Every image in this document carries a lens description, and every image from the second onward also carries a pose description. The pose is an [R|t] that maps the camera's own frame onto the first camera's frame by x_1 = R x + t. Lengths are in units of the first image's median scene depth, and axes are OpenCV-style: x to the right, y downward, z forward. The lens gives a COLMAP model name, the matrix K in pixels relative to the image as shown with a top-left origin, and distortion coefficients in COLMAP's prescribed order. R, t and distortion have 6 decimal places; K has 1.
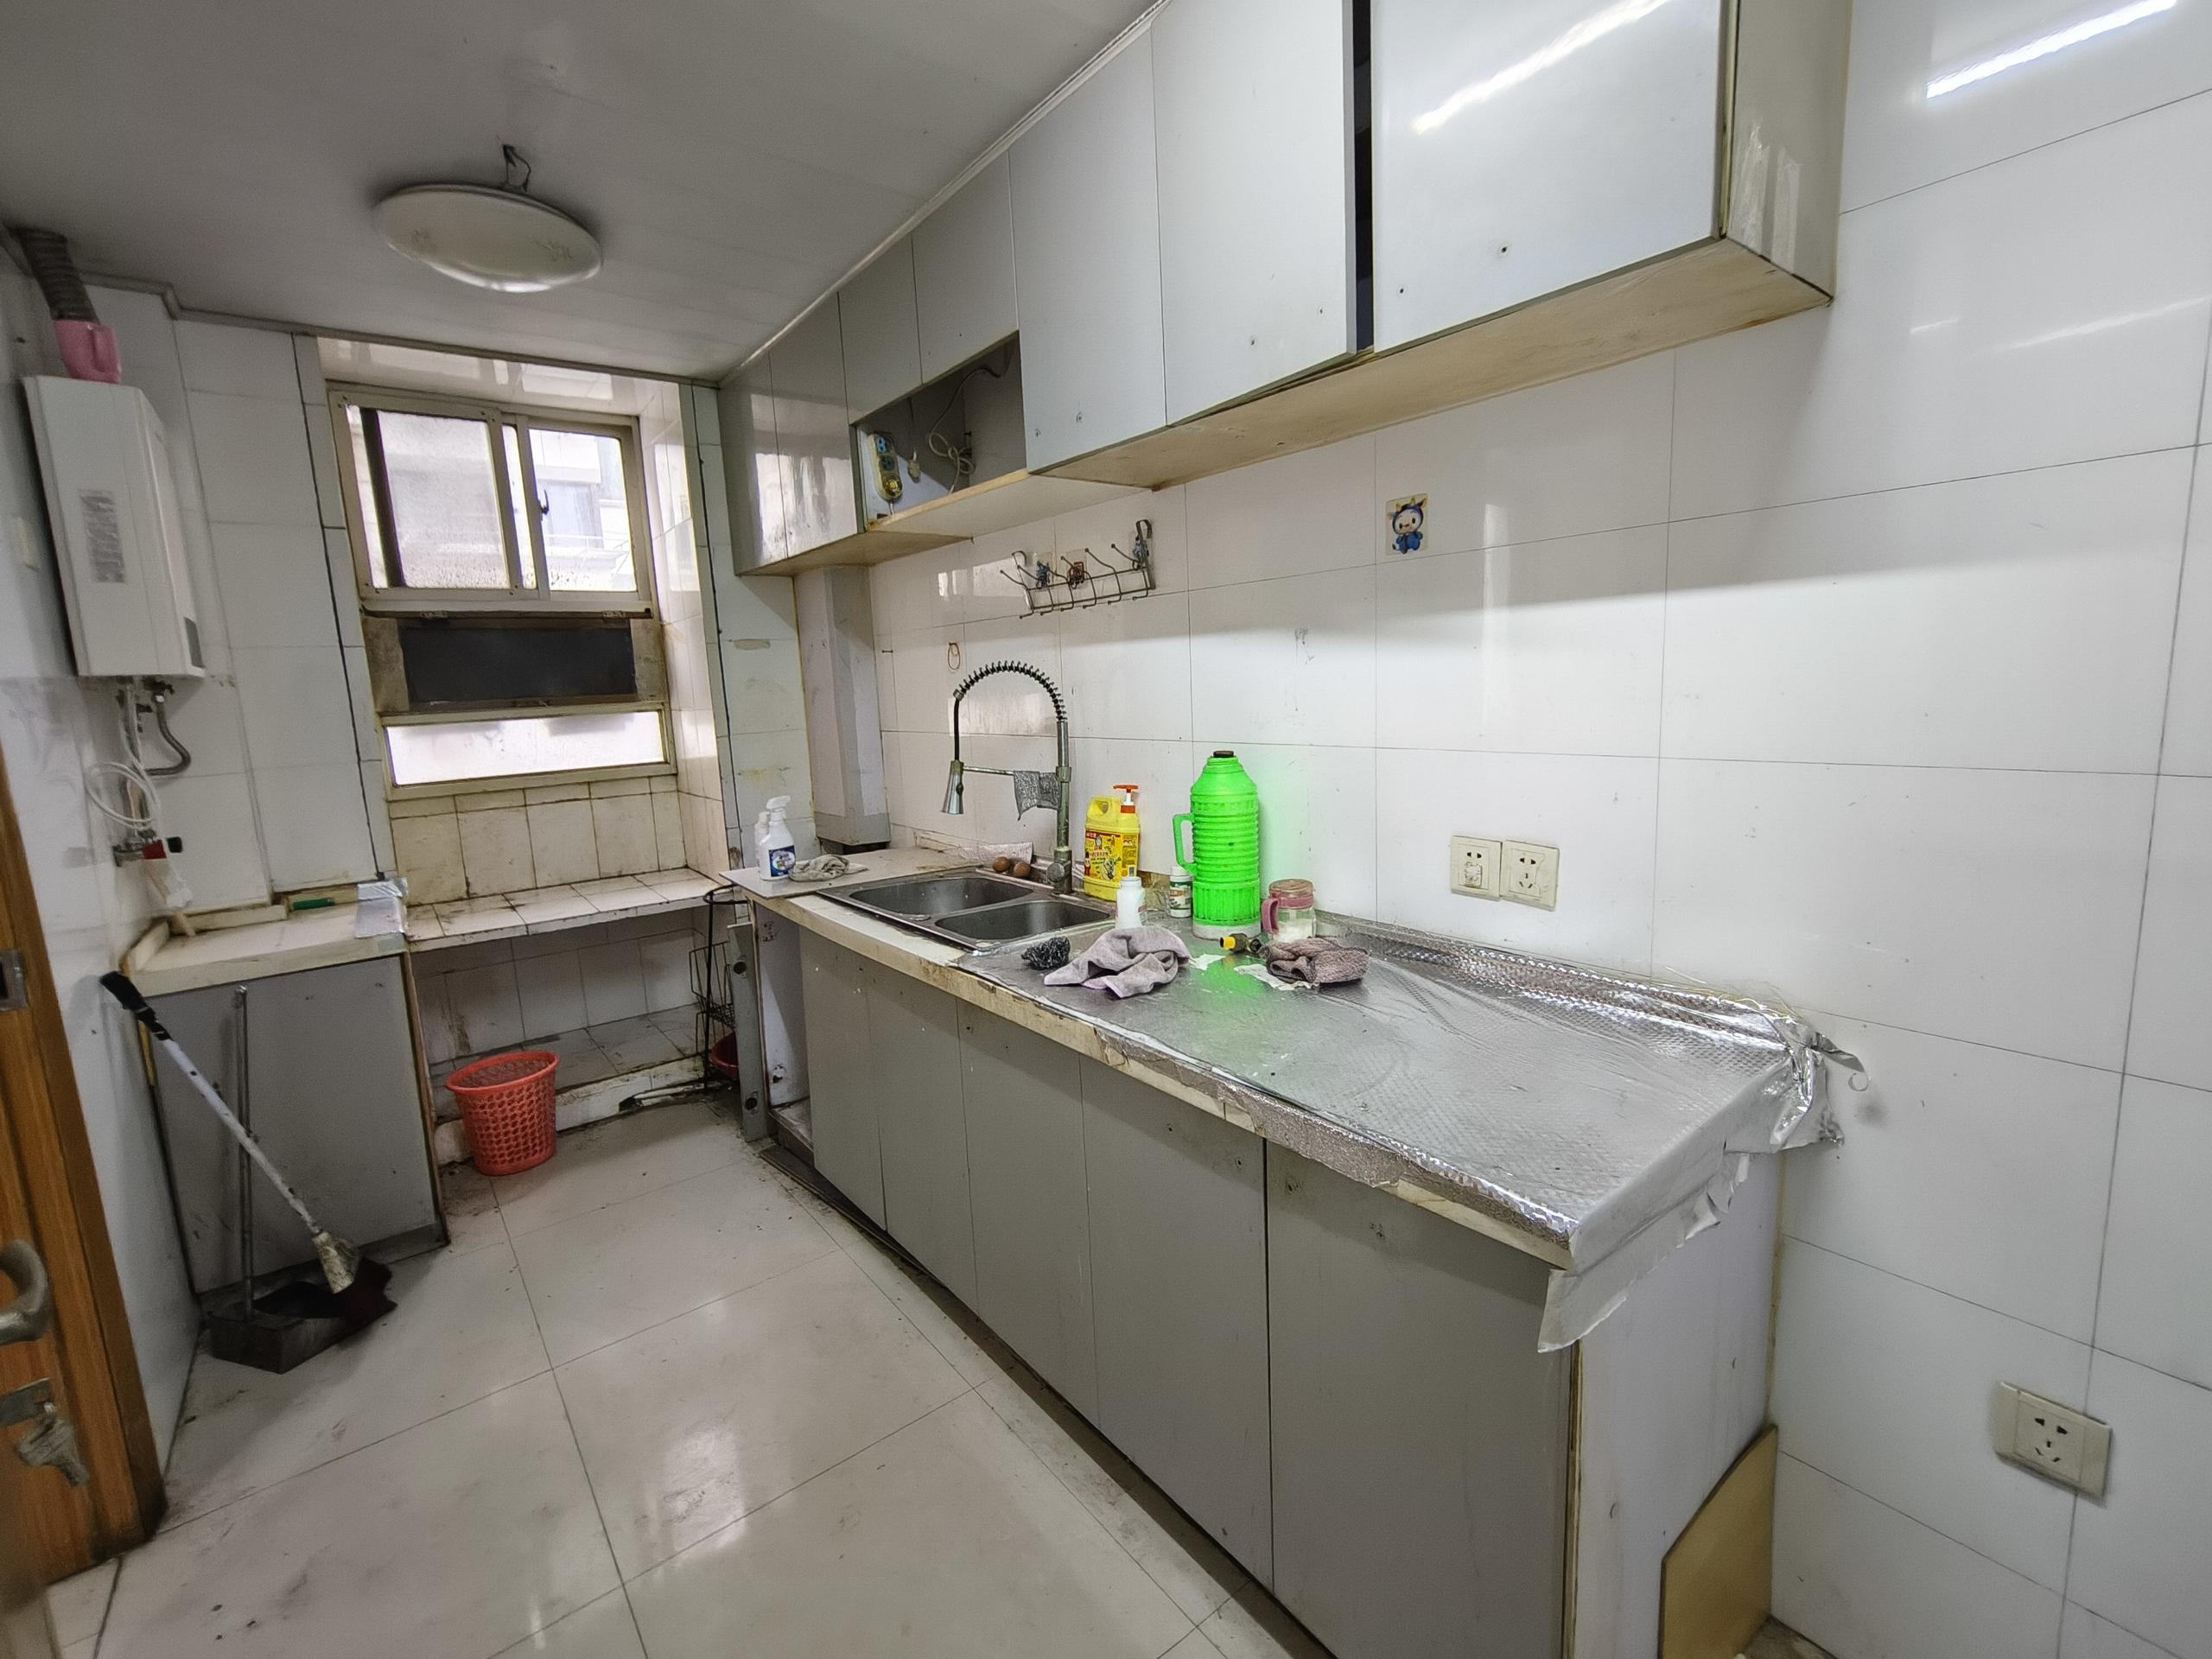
lens RADIAL K [[968.5, 0, 1106.8], [0, 968.5, 825.1], [0, 0, 1]] dist [0.000692, 0.000036]
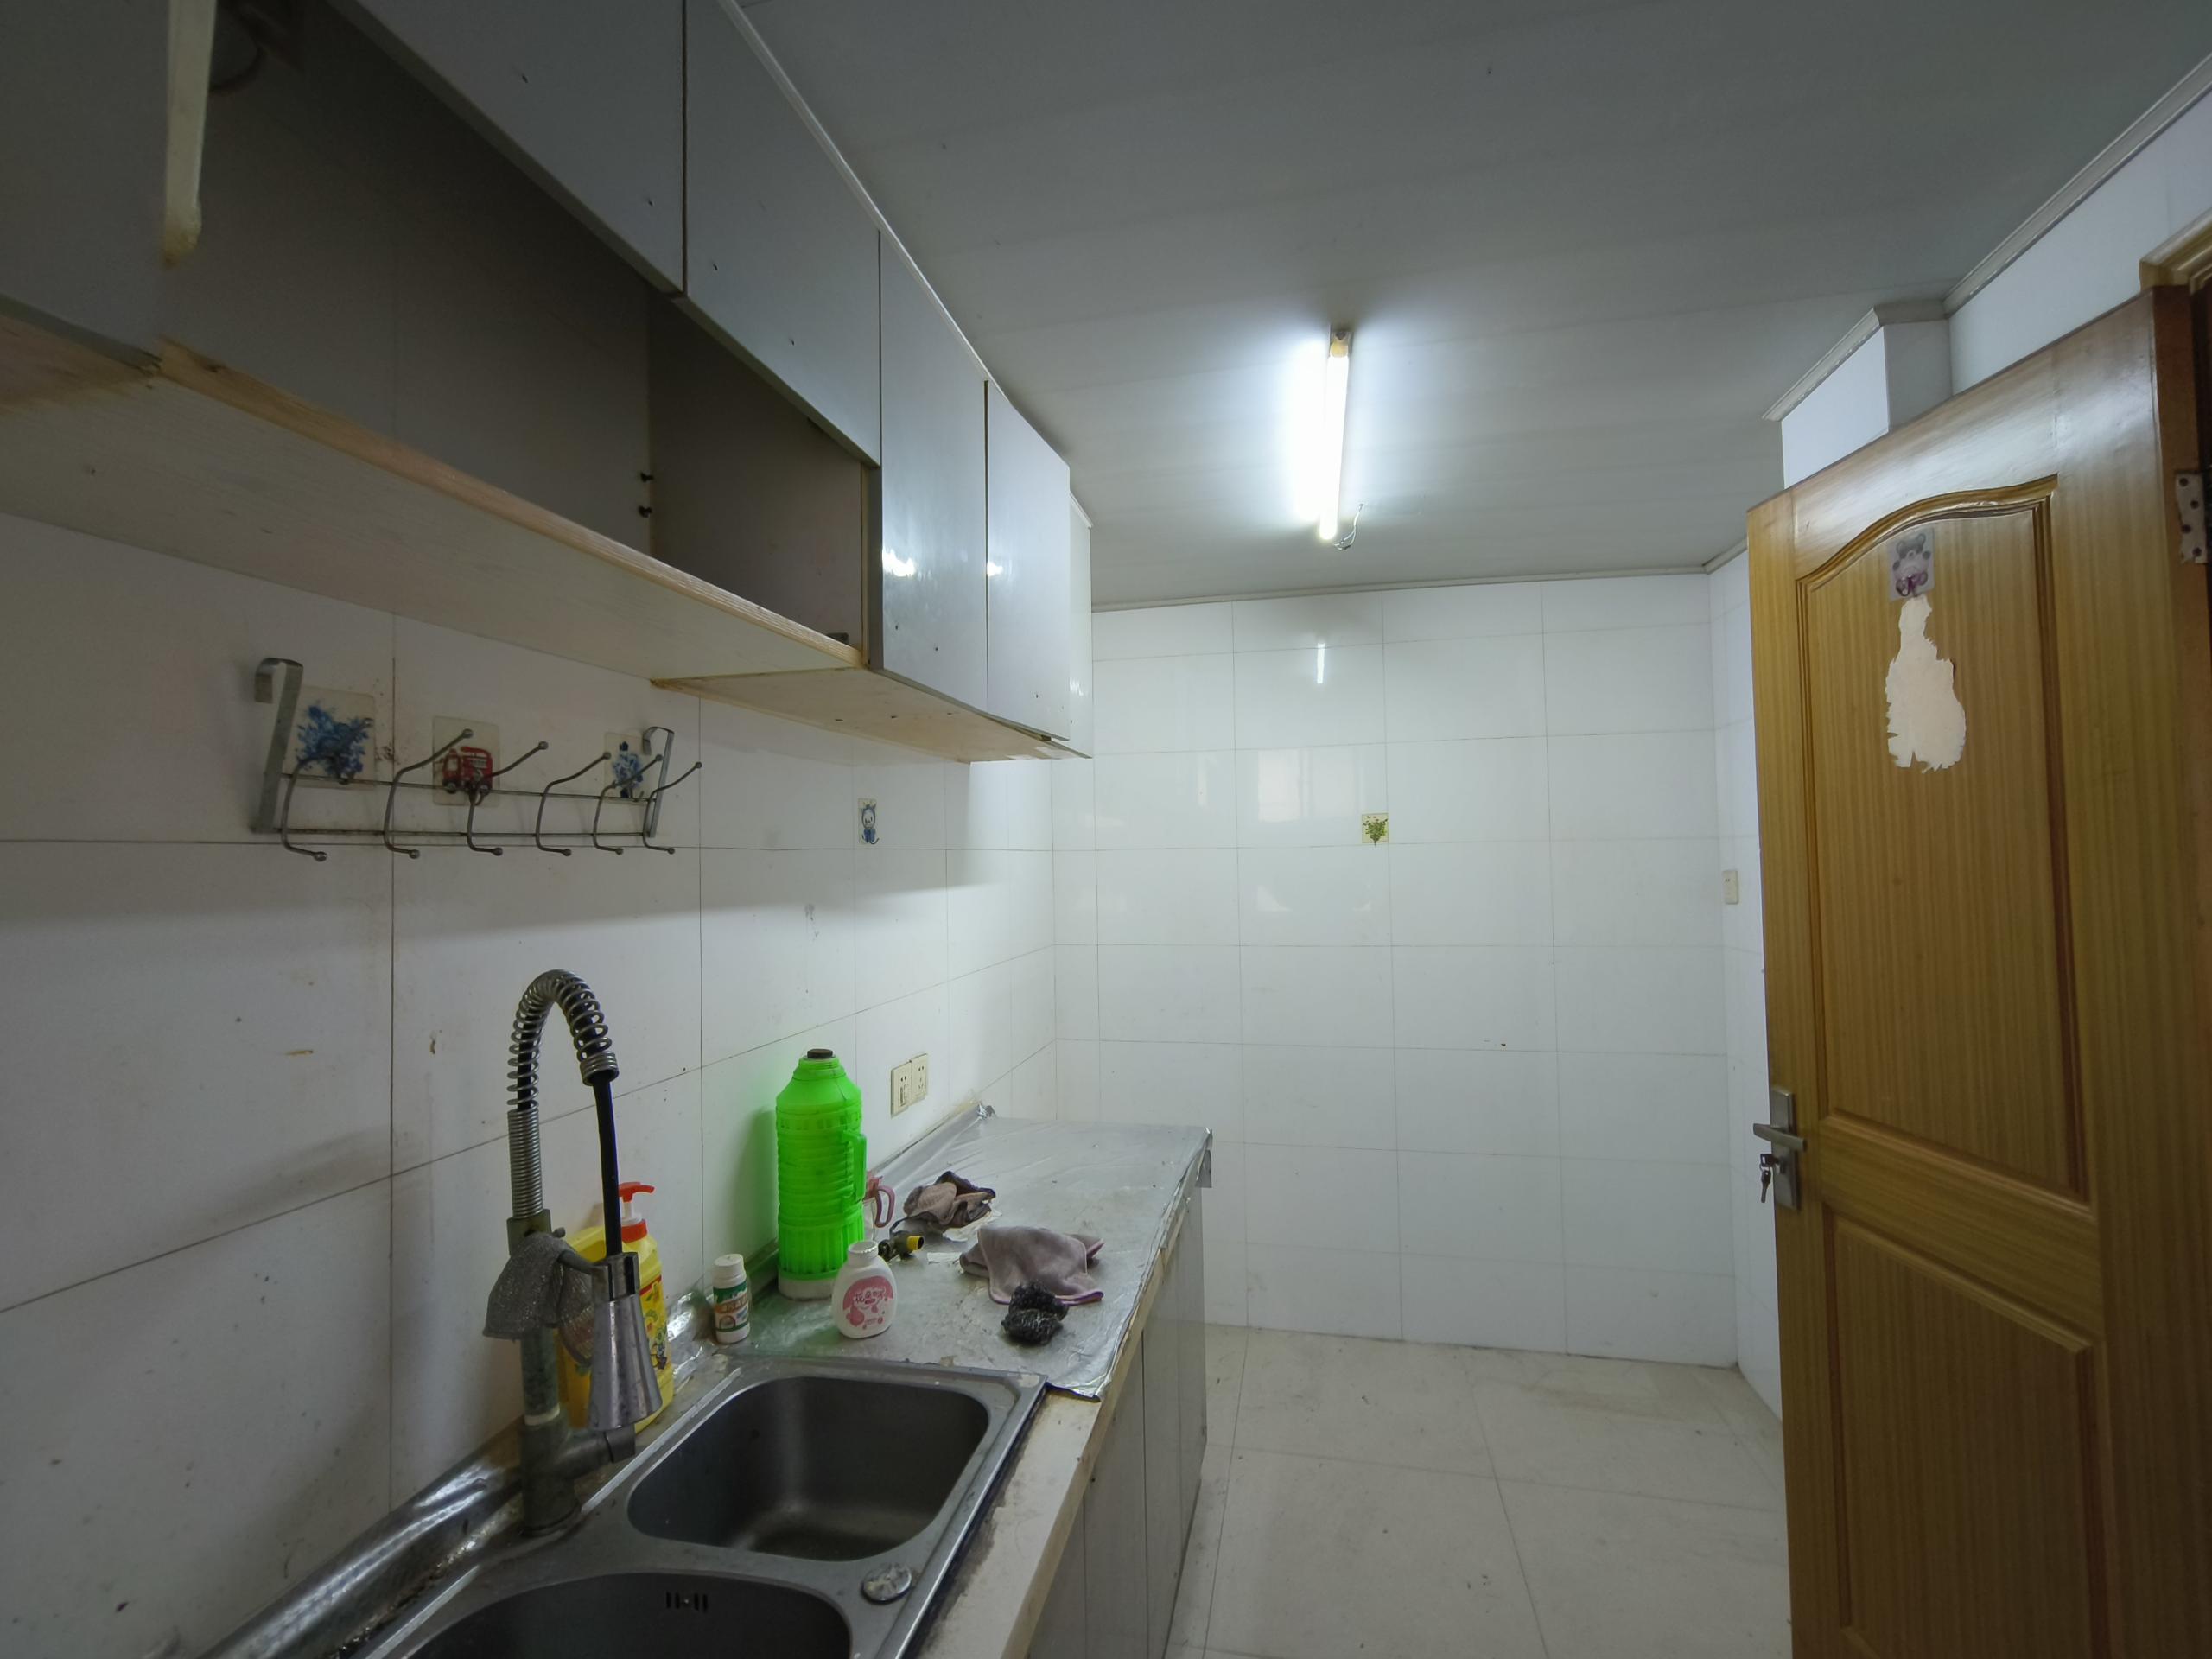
lens RADIAL K [[968.5, 0, 1106.8], [0, 968.5, 826.4], [0, 0, 1]] dist [0.000692, 0.000036]
pose [[-0.640263, 0.079193, 0.764063, -0.577488], [0.160241, 0.986558, 0.032023, -0.215040], [-0.751257, 0.142937, -0.644346, 1.132096]]
